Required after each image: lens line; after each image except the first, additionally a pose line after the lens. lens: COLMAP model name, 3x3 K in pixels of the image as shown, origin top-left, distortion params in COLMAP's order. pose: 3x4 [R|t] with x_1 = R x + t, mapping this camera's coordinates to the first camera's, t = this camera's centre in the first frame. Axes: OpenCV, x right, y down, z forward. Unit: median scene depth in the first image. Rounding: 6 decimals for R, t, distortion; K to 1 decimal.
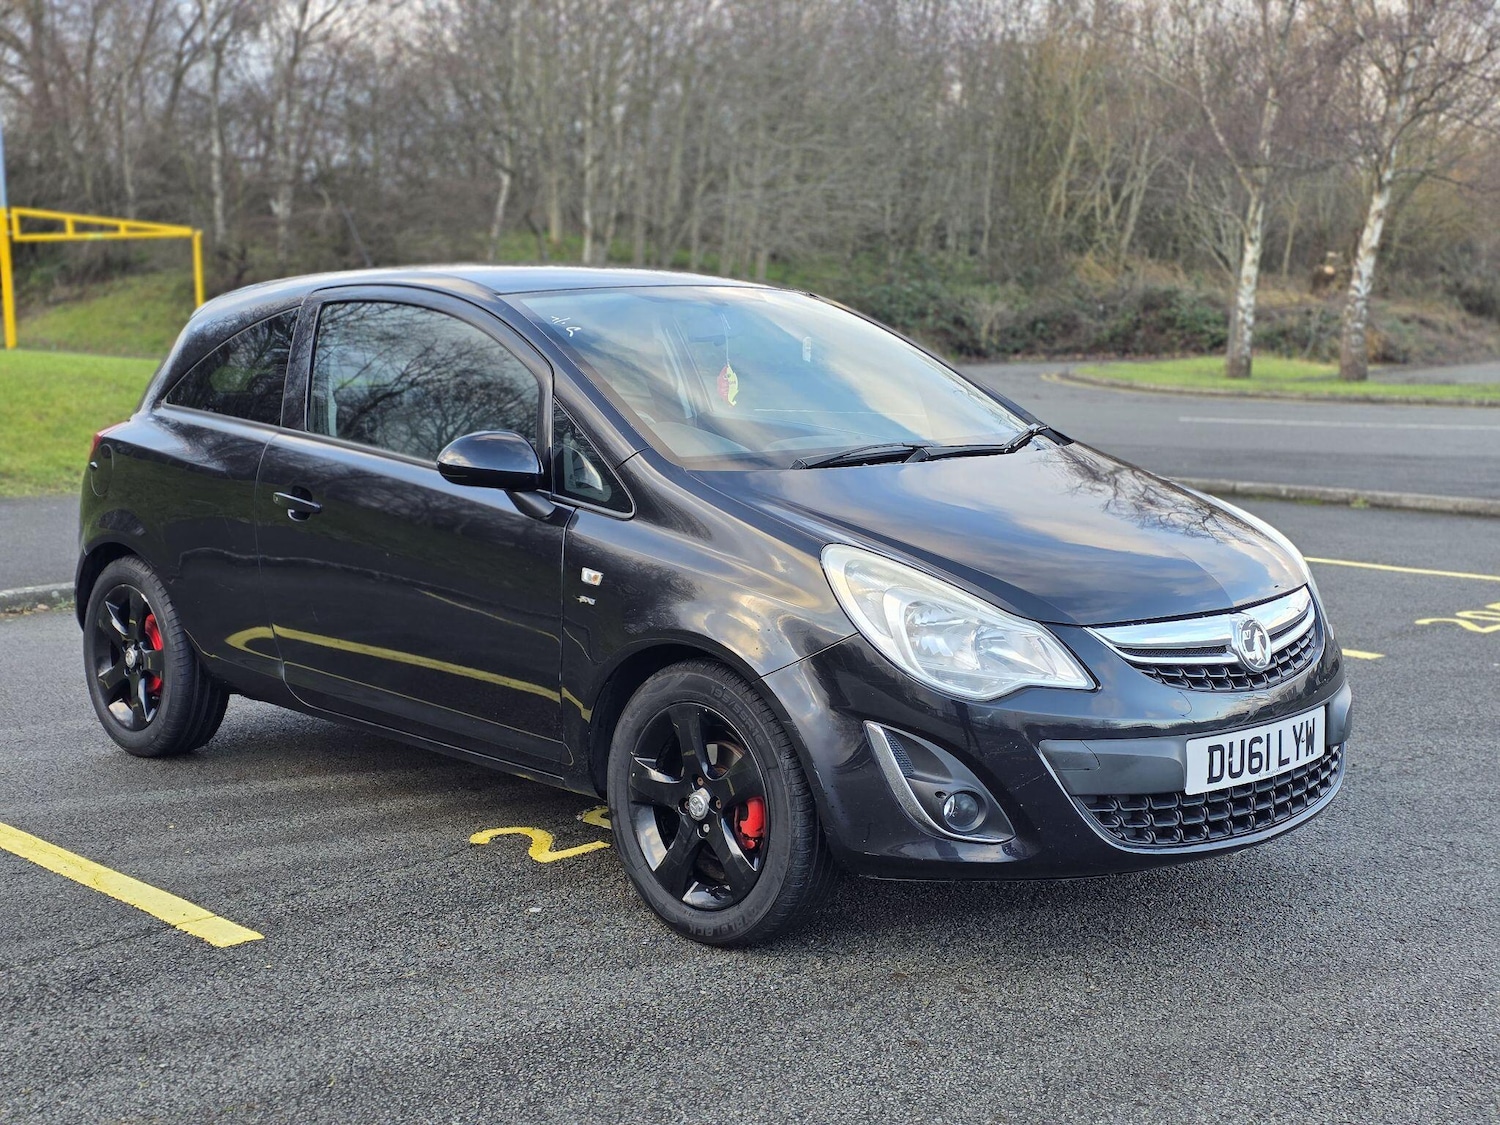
lens RADIAL K [[1977.7, 0, 750.5], [0, 1977.7, 545.5], [0, 0, 1]] dist [0.172256, -0.444443]
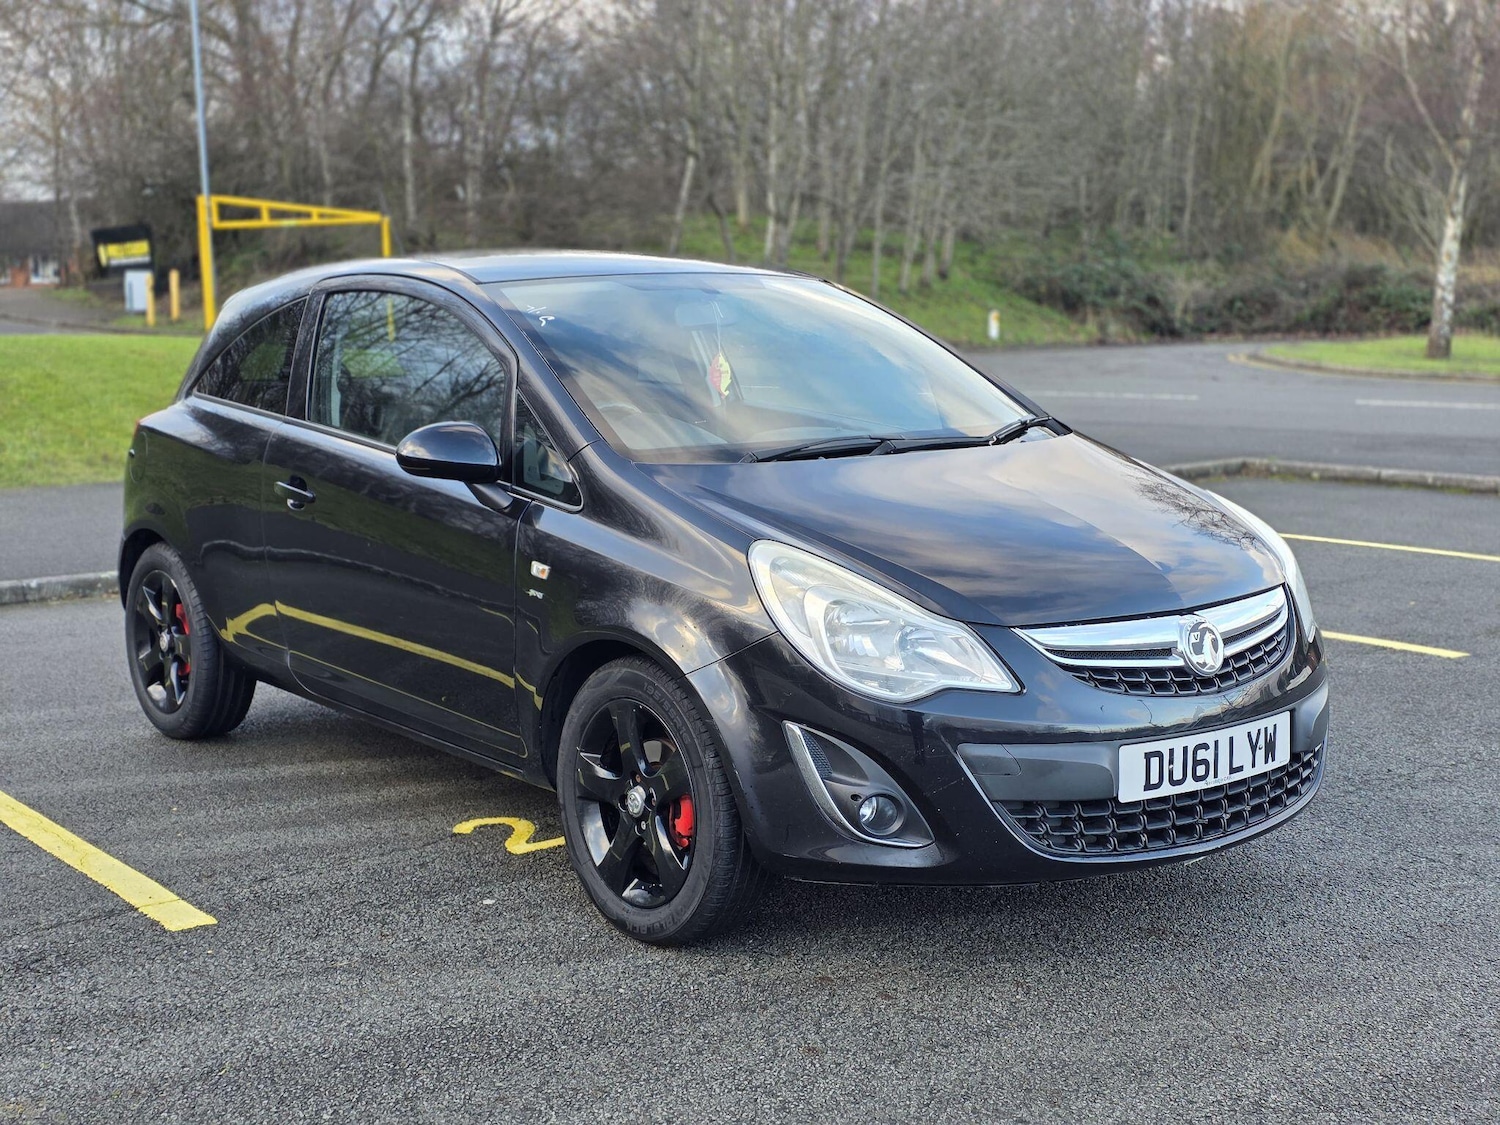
lens RADIAL K [[1980.2, 0, 741.0], [0, 1980.2, 579.9], [0, 0, 1]] dist [0.170235, -0.434068]
pose [[0.994775, 0.009692, -0.101626, 0.101295], [-0.007039, 0.999626, 0.026430, -0.005323], [0.101845, -0.025577, 0.994471, 0.017643]]
